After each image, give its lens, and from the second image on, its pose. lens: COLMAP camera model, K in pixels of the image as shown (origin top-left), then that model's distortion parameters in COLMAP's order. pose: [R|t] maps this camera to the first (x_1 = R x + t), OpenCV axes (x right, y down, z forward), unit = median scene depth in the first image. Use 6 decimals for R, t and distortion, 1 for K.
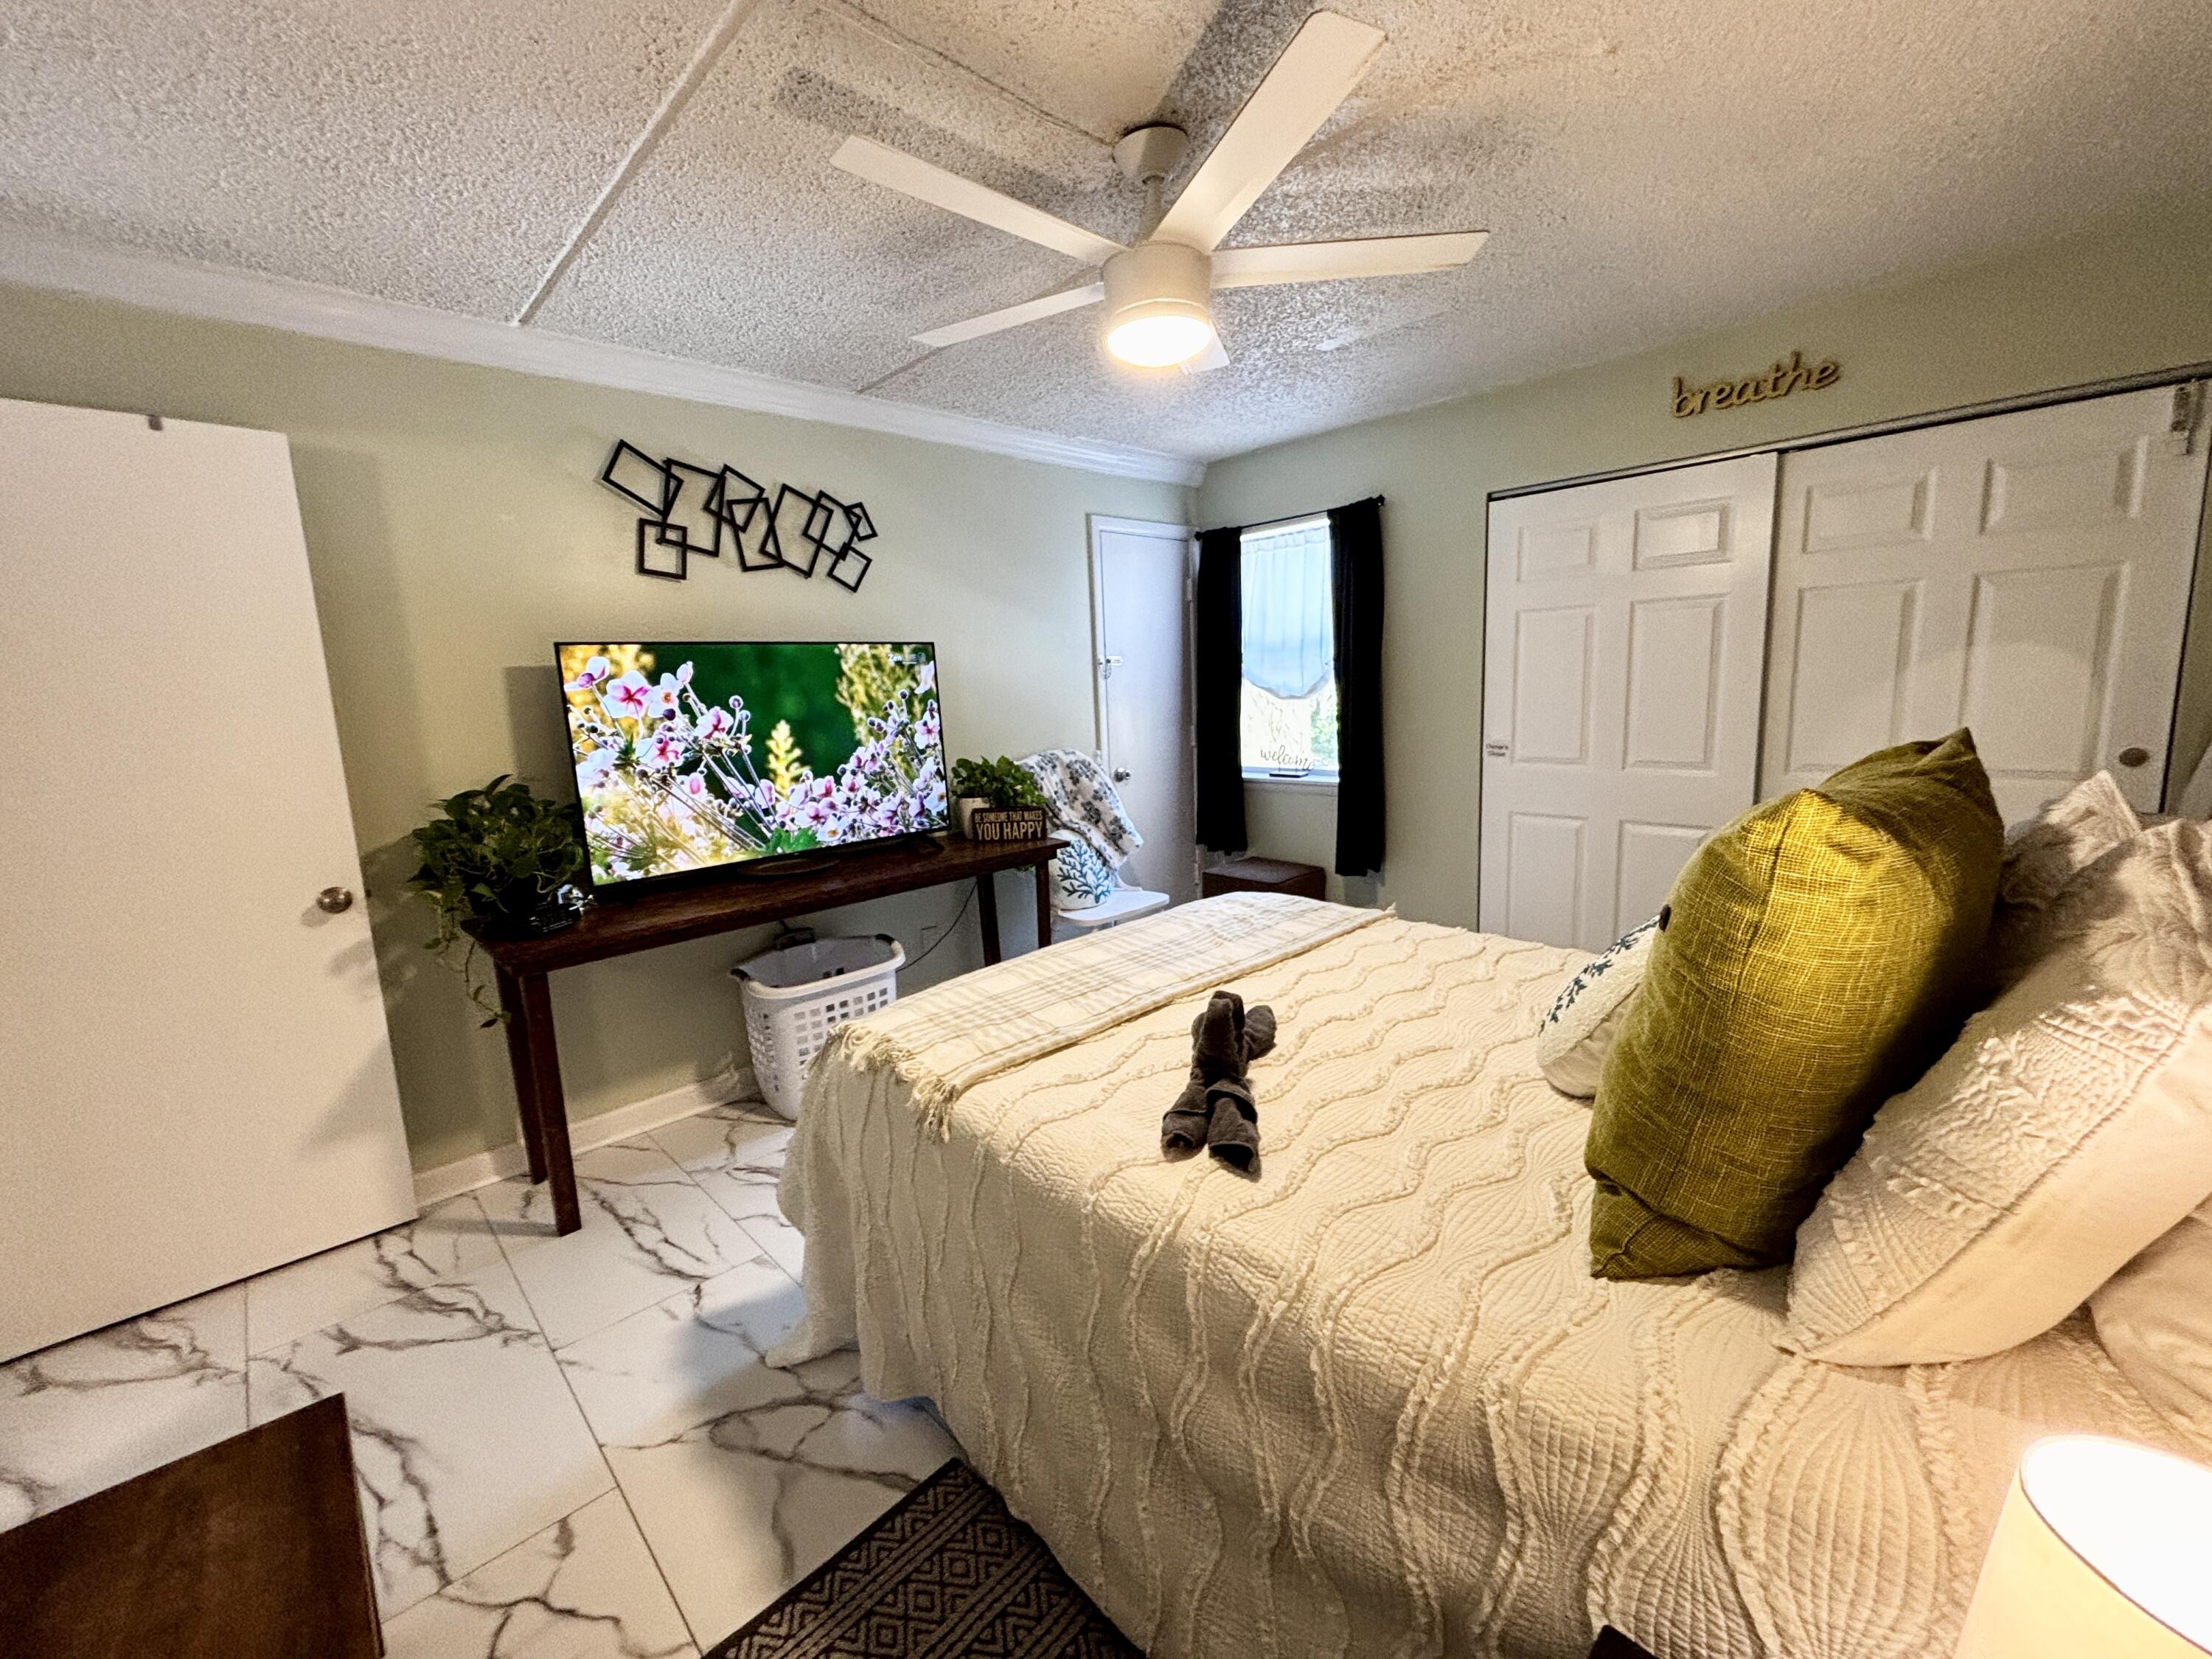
lens RADIAL K [[897.0, 0, 1099.4], [0, 897.0, 827.7], [0, 0, 1]] dist [0.001158, -0.000235]
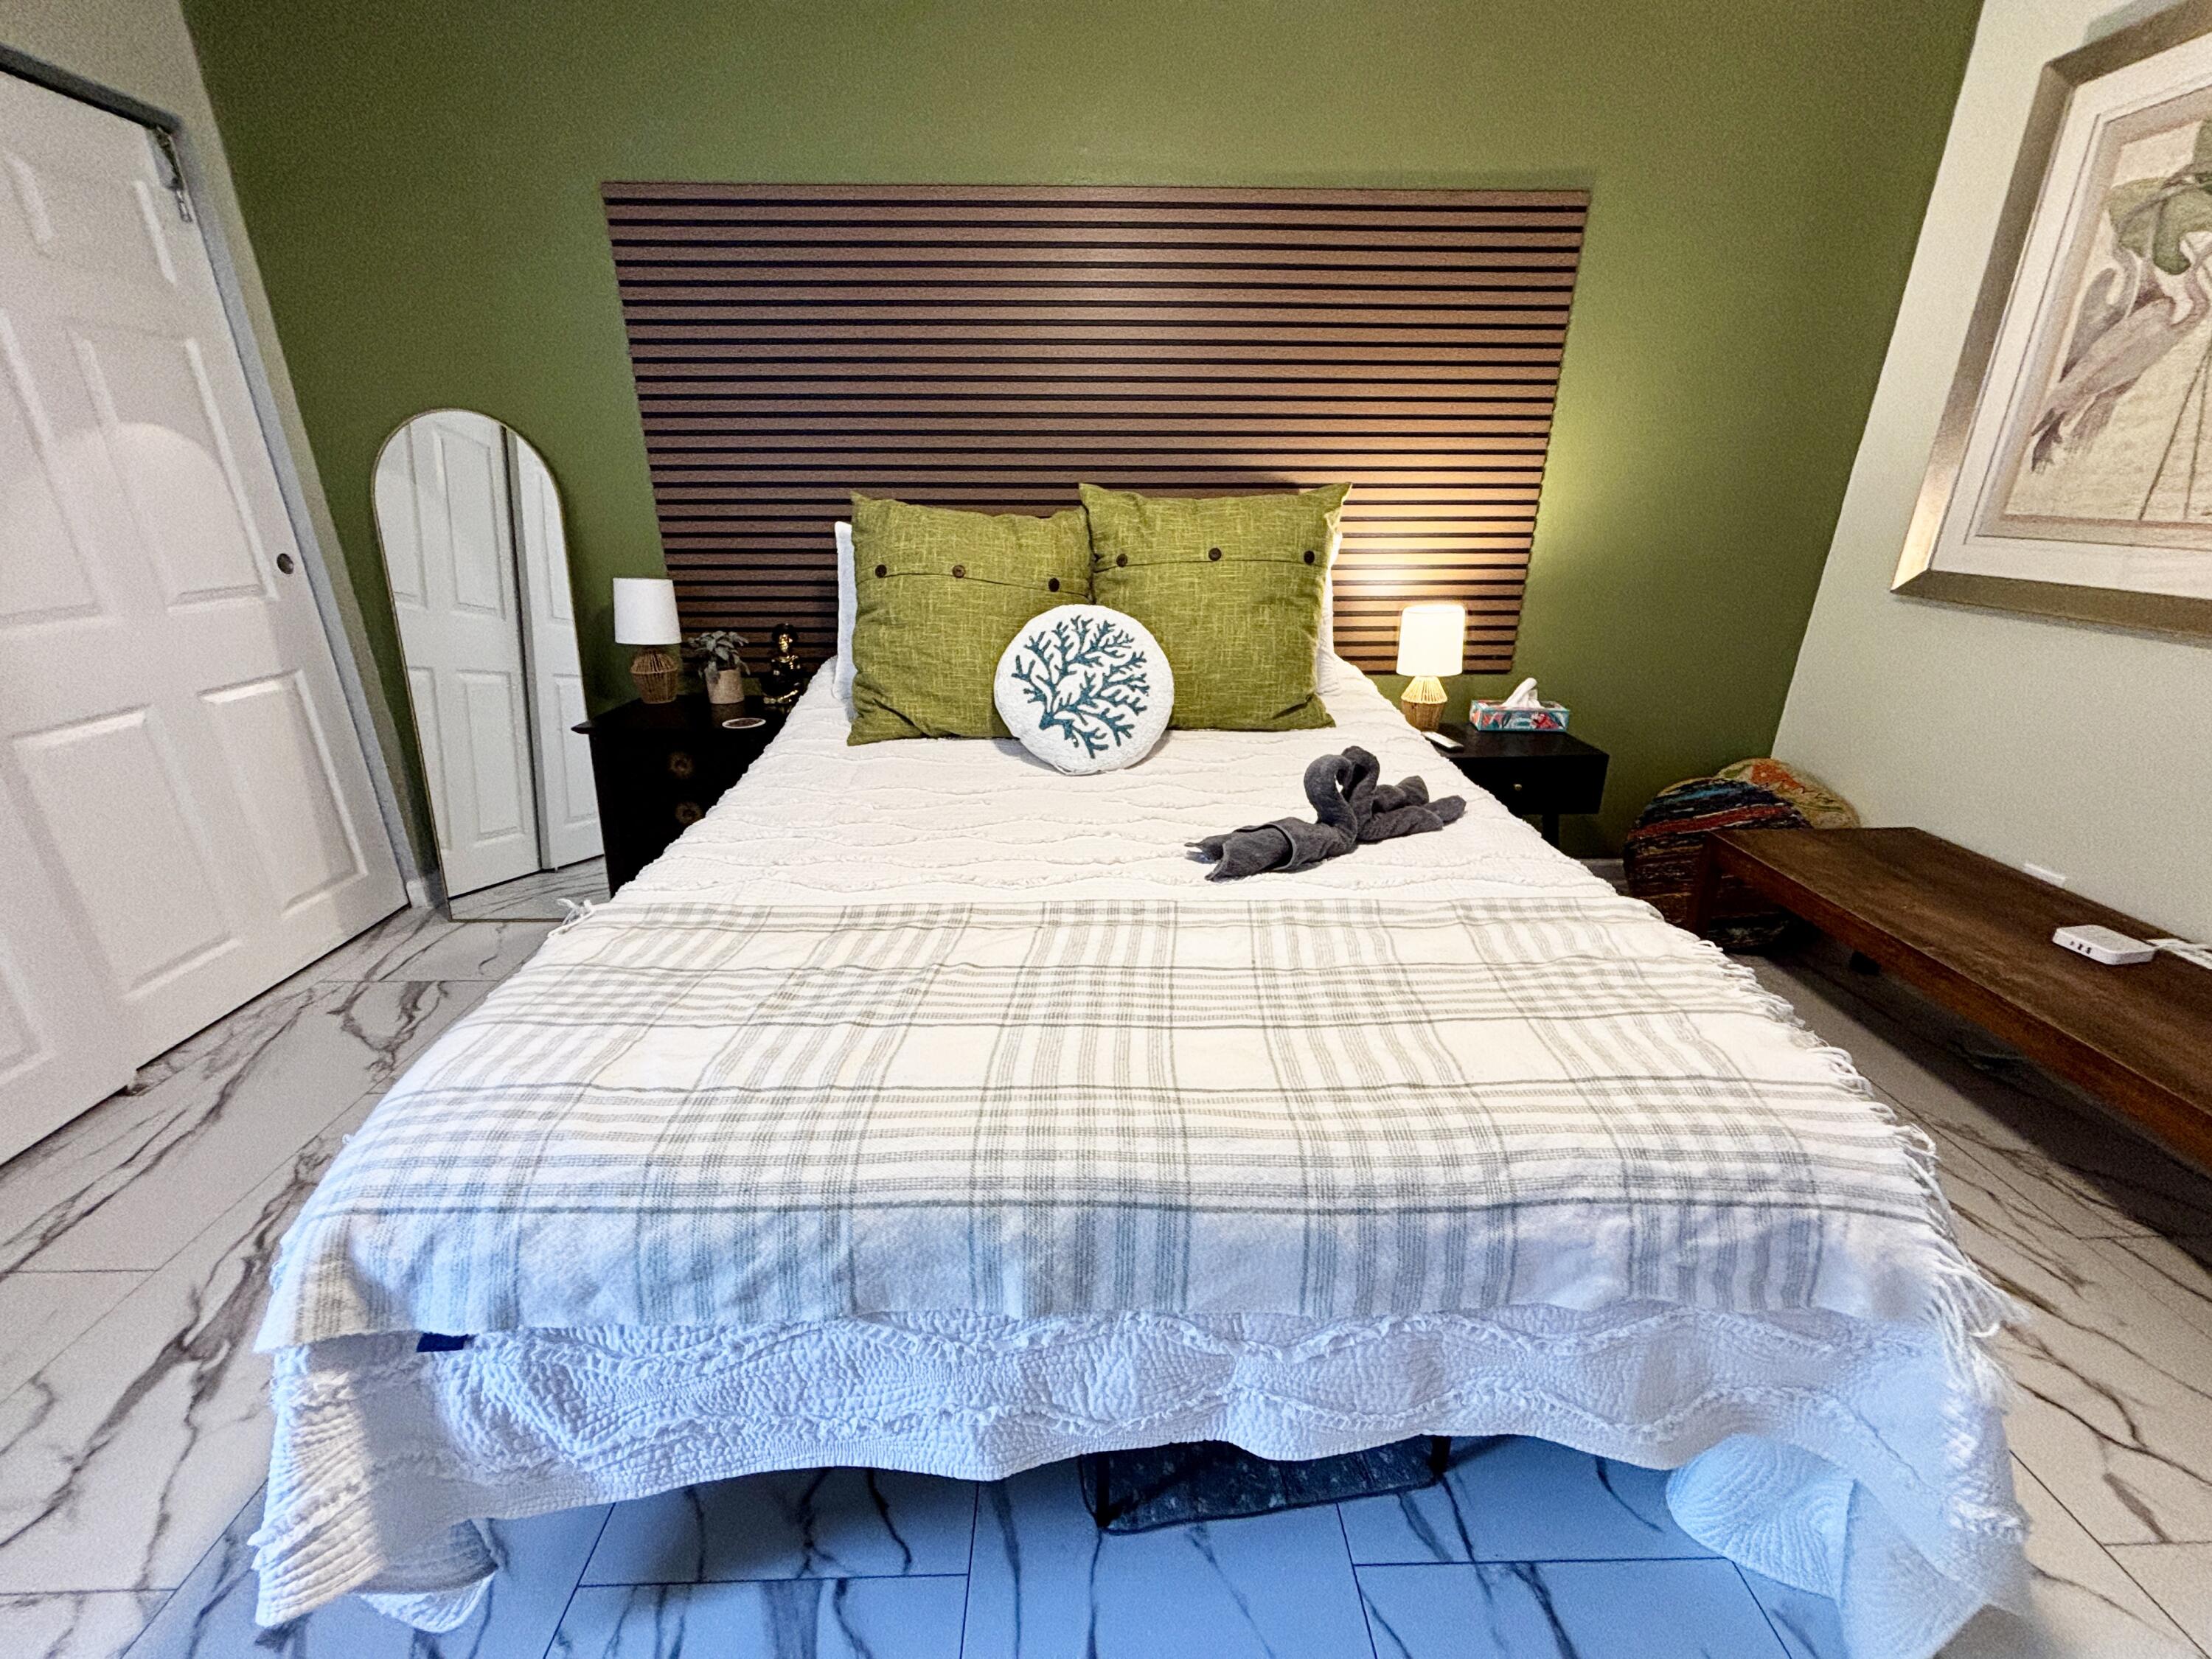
lens RADIAL K [[891.0, 0, 1101.9], [0, 891.0, 824.0], [0, 0, 1]] dist [0.000156, -0.000019]
pose [[-0.735705, -0.202788, 0.646231, -0.185981], [0.137640, 0.889453, 0.435808, -0.124223], [-0.663169, 0.409574, -0.626463, 1.104872]]
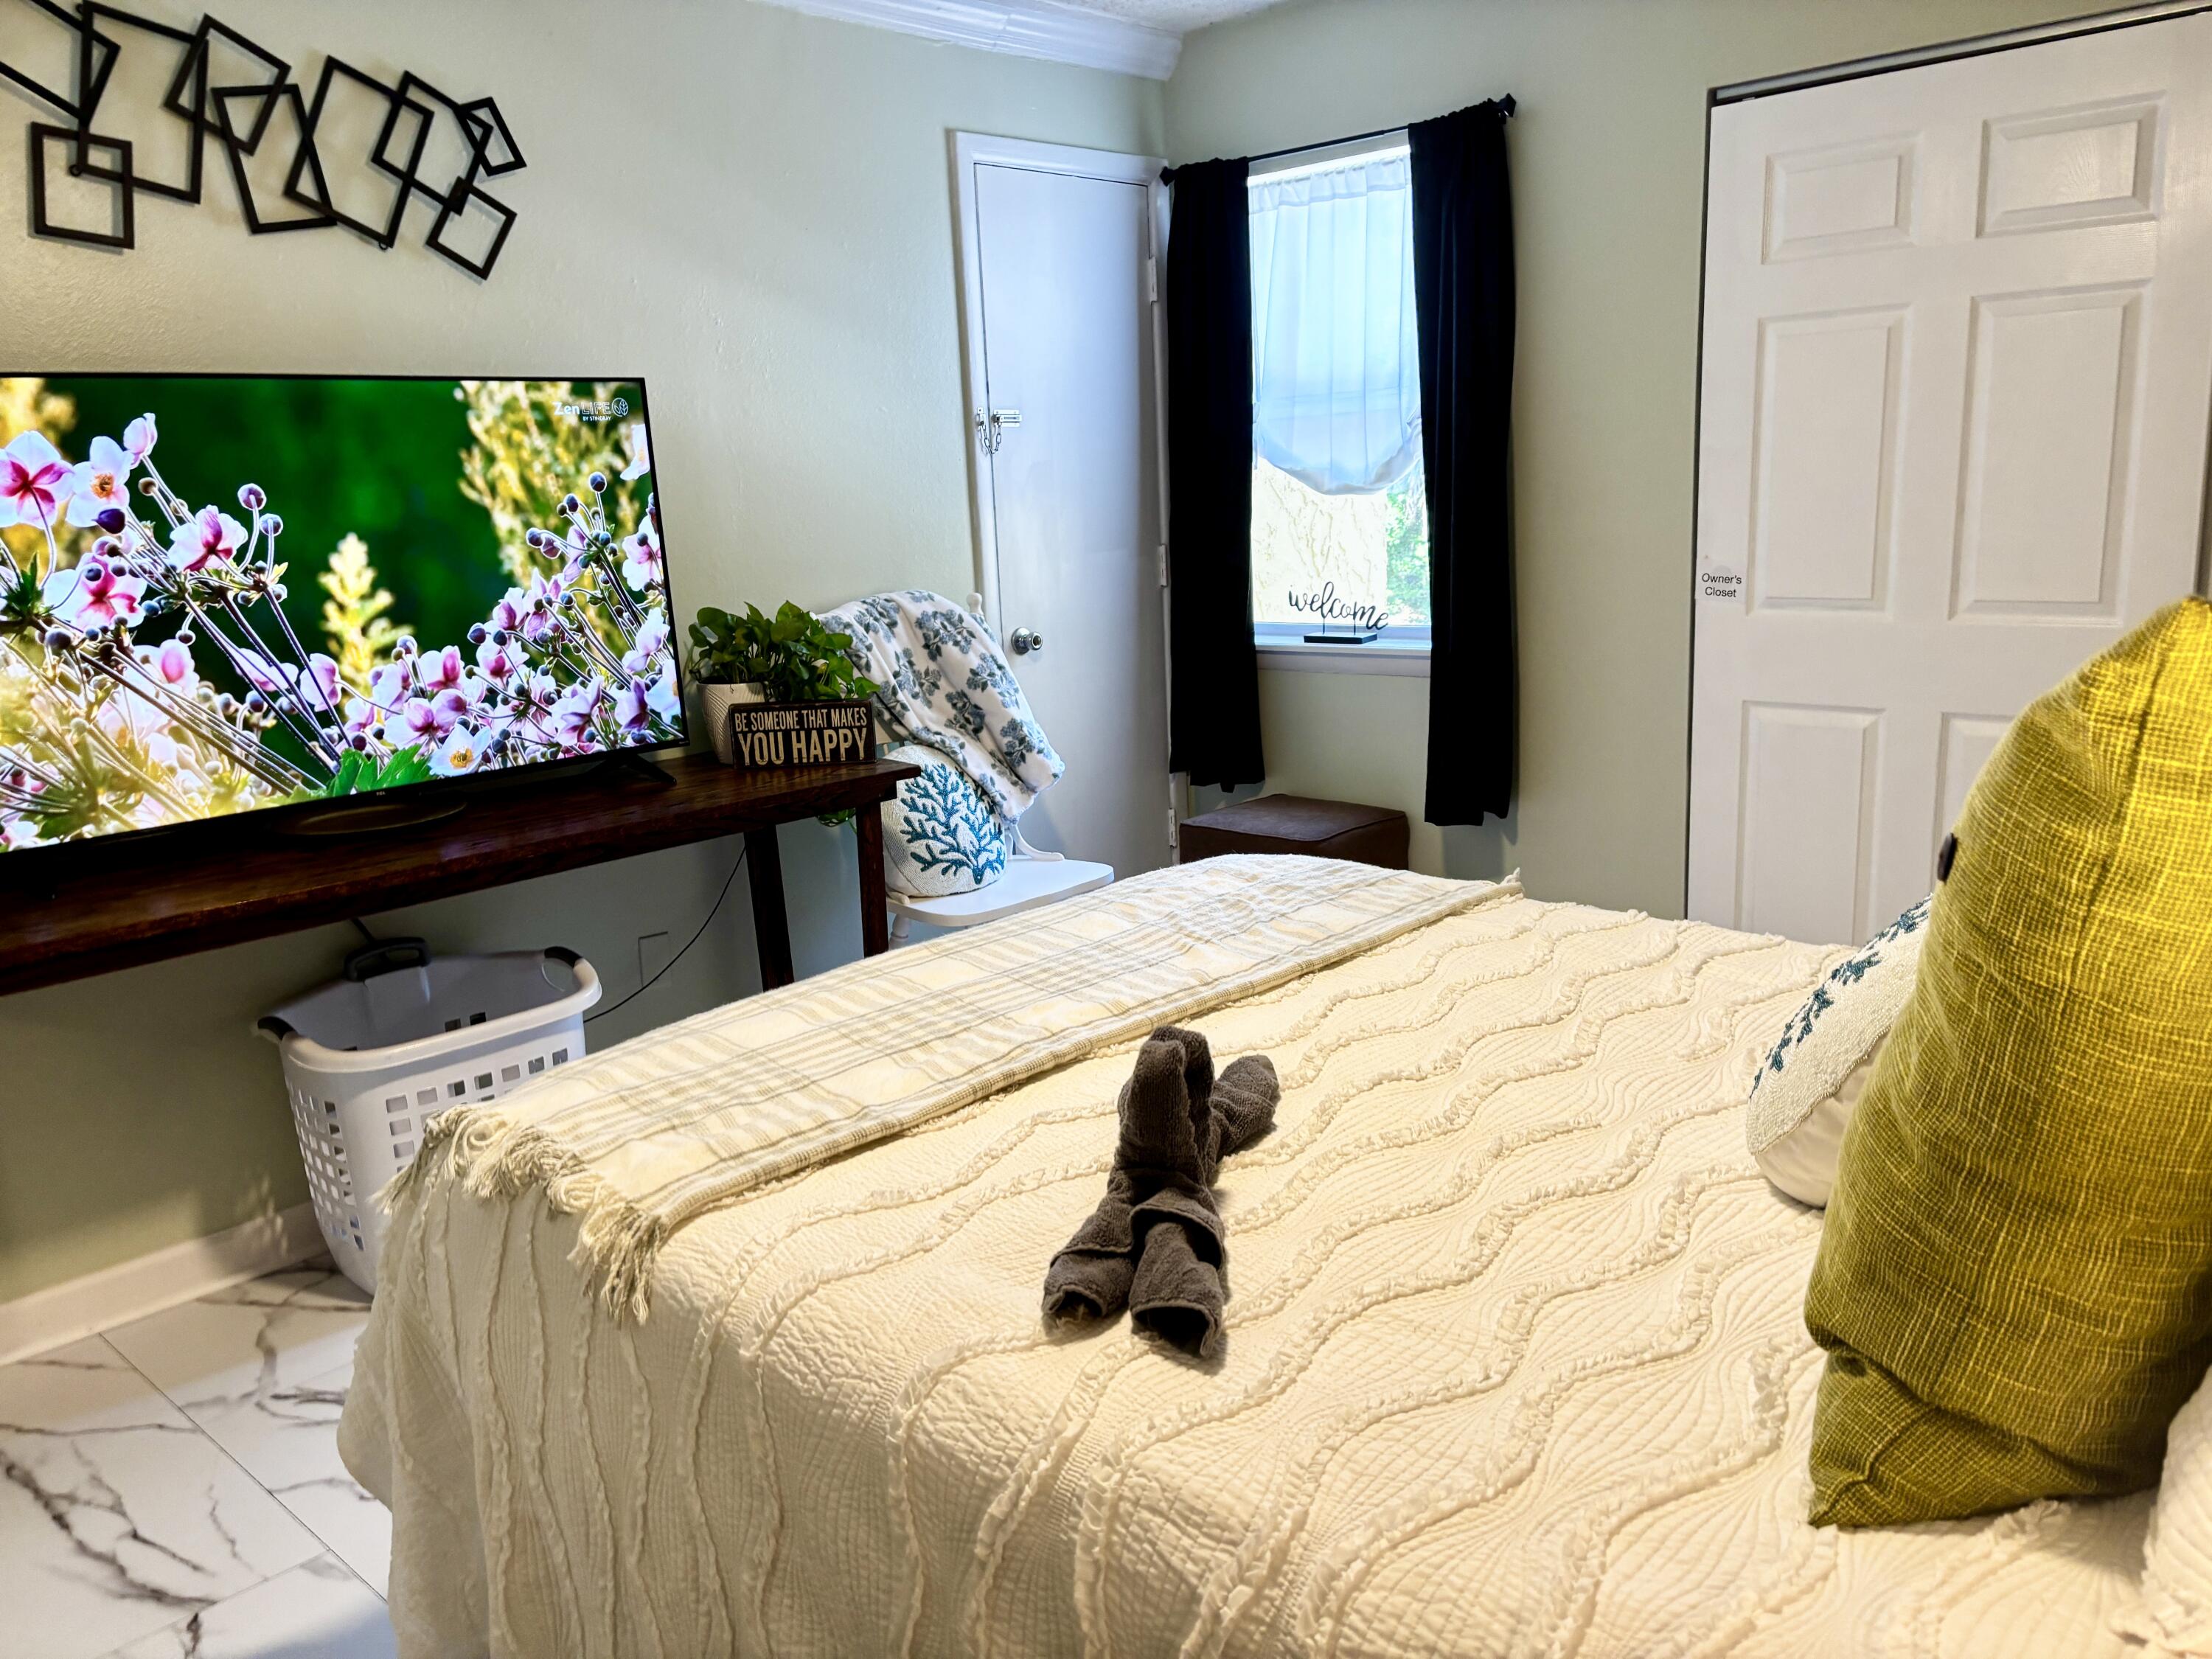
lens RADIAL K [[1680.4, 0, 1097.9], [0, 1680.4, 847.3], [0, 0, 1]] dist [0.047935, -0.052748]
pose [[0.998681, -0.014863, 0.049156, 0.029199], [0.012089, 0.998343, 0.056257, 0.011840], [-0.049911, -0.055588, 0.997206, 0.009952]]
